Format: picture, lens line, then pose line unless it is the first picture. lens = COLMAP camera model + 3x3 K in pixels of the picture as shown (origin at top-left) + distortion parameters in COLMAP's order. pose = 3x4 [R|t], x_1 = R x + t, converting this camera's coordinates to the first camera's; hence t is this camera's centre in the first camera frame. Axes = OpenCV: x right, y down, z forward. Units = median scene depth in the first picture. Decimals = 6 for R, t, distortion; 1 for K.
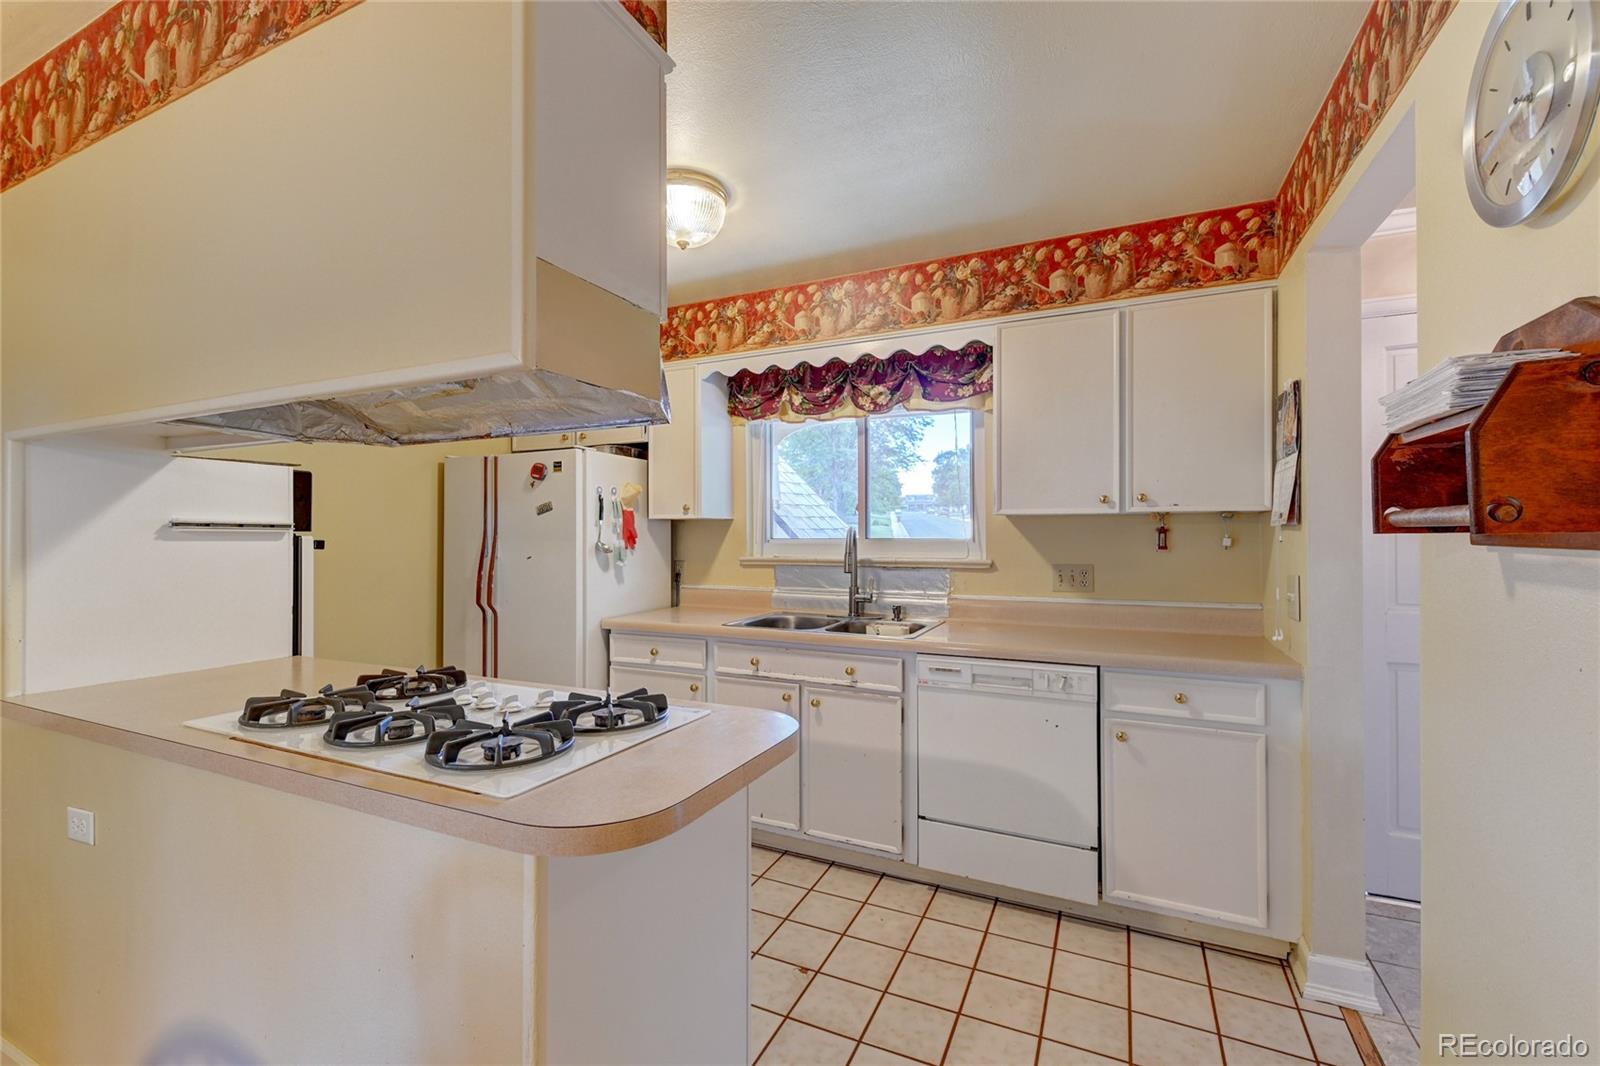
lens RADIAL K [[682.8, 0, 797.6], [0, 682.8, 531.0], [0, 0, 1]] dist [0.018446, -0.009875]
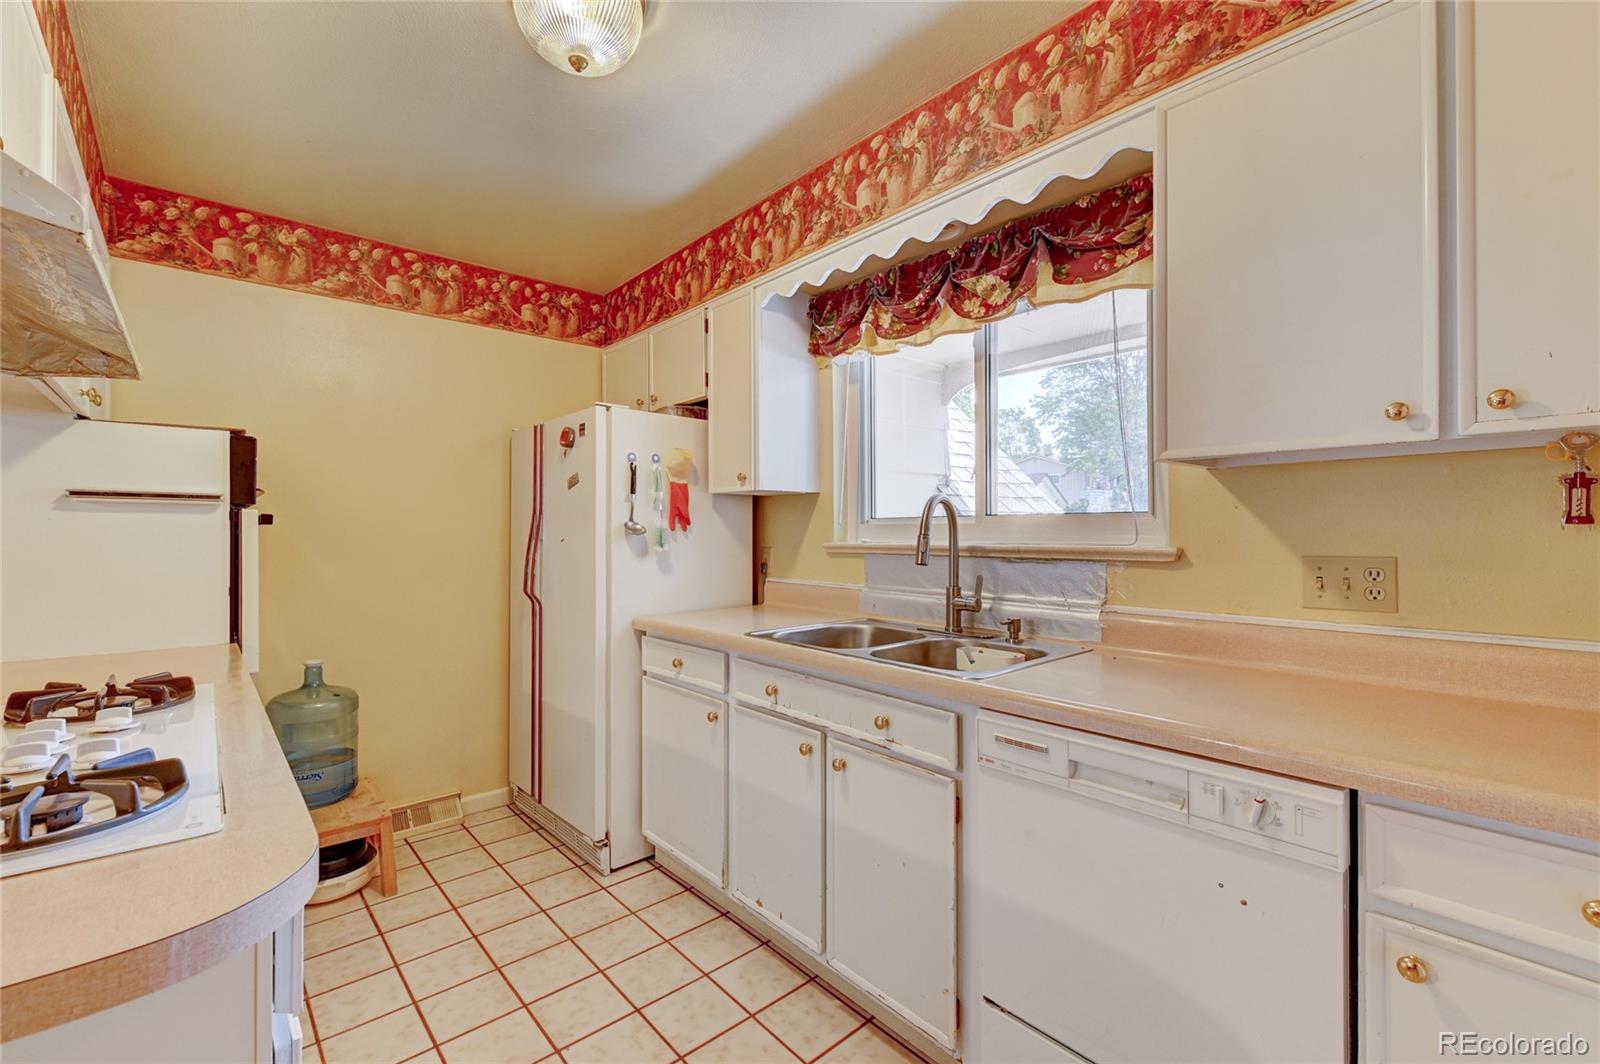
lens RADIAL K [[682.8, 0, 797.6], [0, 682.8, 530.0], [0, 0, 1]] dist [0.018446, -0.009875]
pose [[0.917876, -0.001351, -0.396865, 0.210708], [0.003408, 0.999984, 0.004478, 0.023538], [0.396853, -0.005463, 0.917866, 0.337149]]
